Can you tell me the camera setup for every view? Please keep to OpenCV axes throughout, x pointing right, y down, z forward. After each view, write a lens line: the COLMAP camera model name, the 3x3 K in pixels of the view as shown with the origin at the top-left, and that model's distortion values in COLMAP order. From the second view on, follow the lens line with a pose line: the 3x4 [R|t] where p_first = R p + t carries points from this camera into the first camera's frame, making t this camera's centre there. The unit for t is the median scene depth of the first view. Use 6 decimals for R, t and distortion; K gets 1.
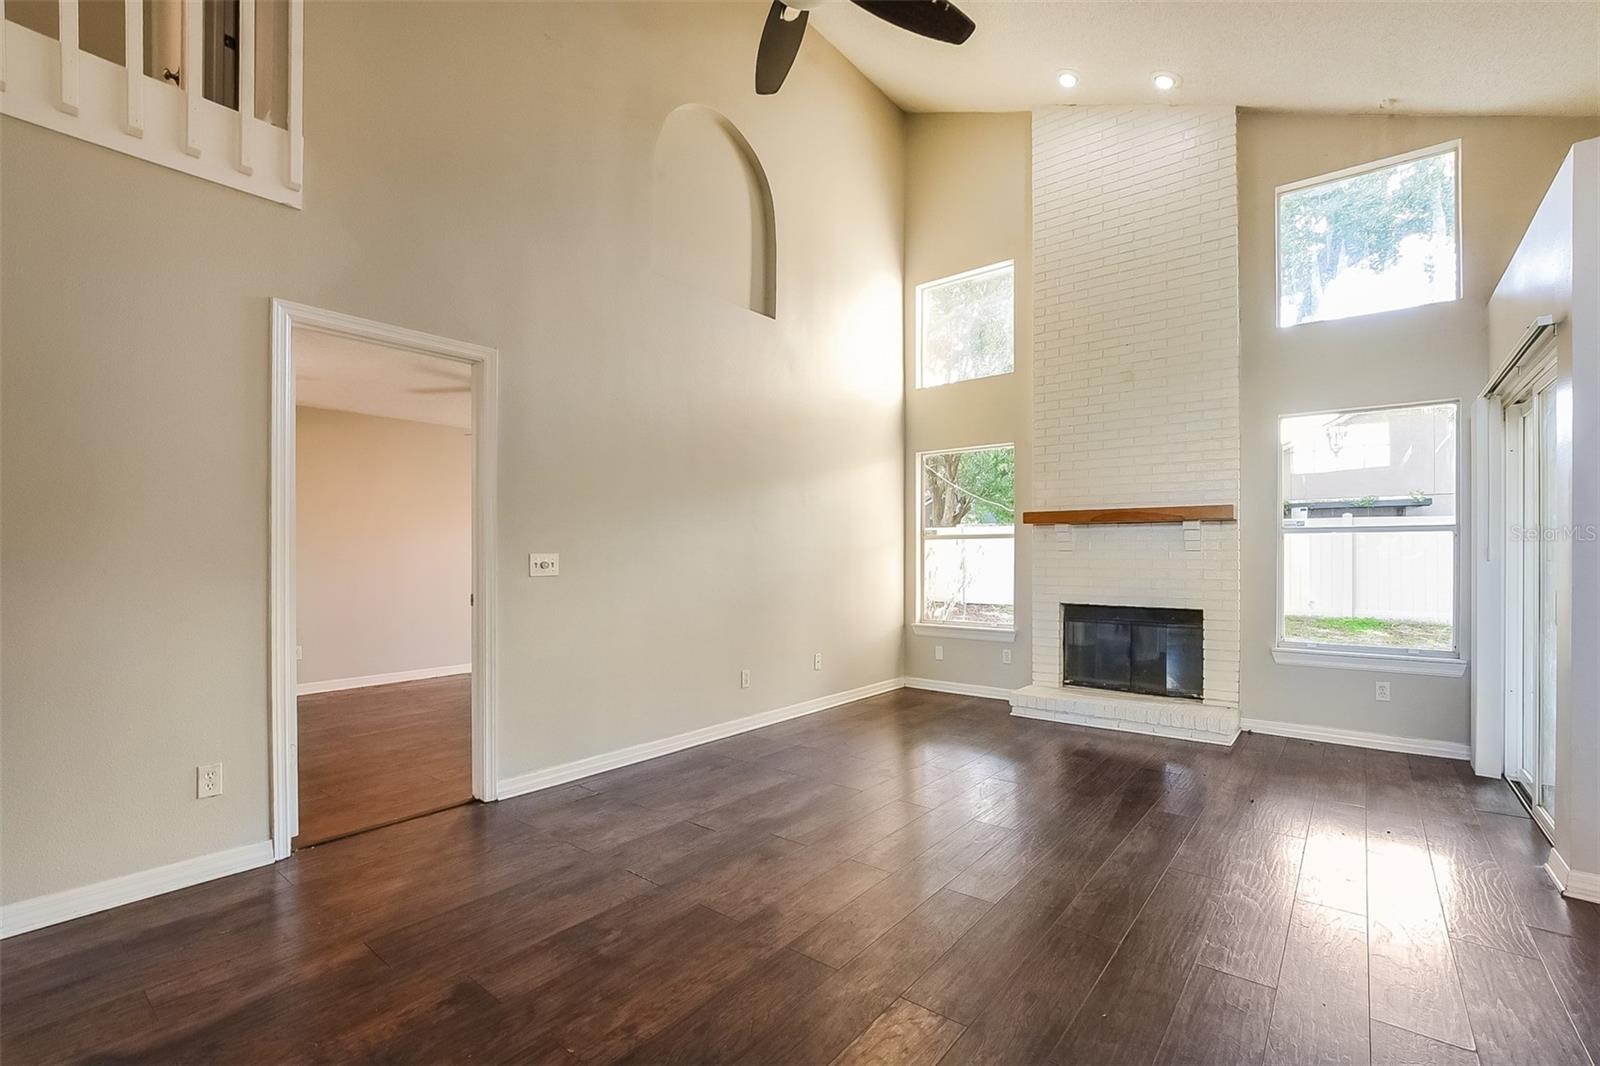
lens RADIAL K [[709.5, 0, 786.4], [0, 709.5, 557.3], [0, 0, 1]] dist [-0.029777, 0.004621]
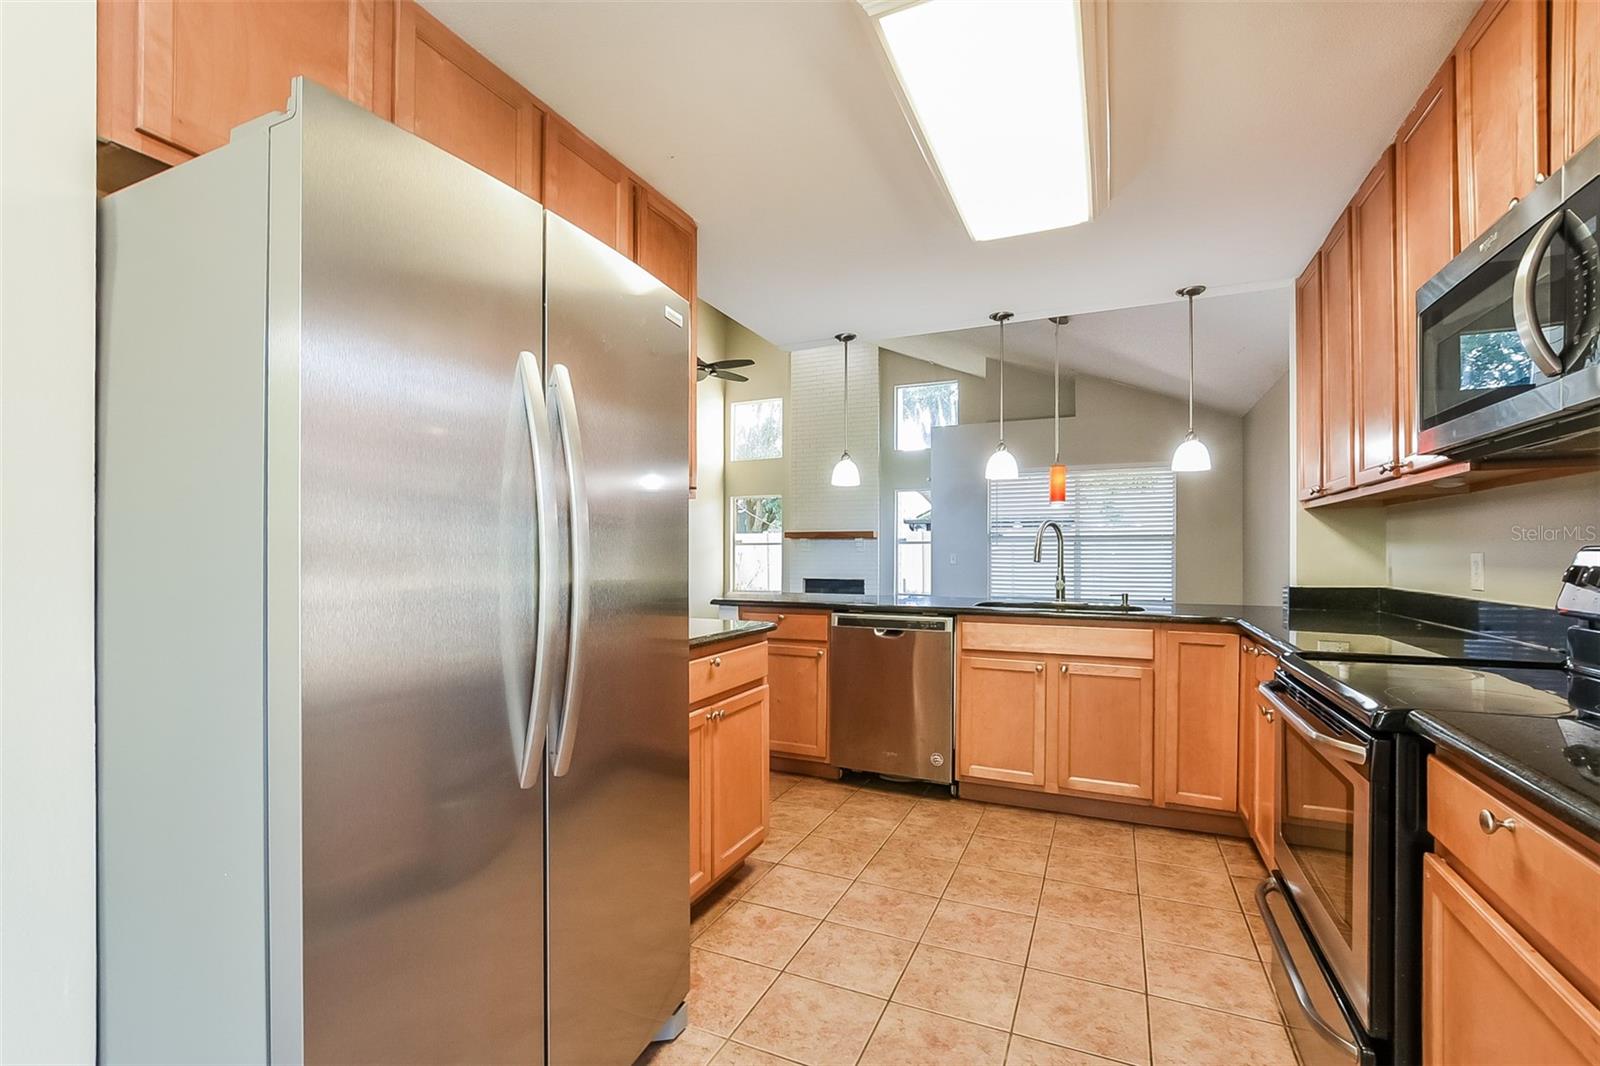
lens RADIAL K [[709.5, 0, 775.2], [0, 709.5, 554.7], [0, 0, 1]] dist [-0.029777, 0.004621]
pose [[0.970651, 0.005630, 0.240427, -0.146218], [-0.003725, 0.999958, -0.008380, 0.014206], [-0.240464, 0.007238, 0.970631, -0.812898]]
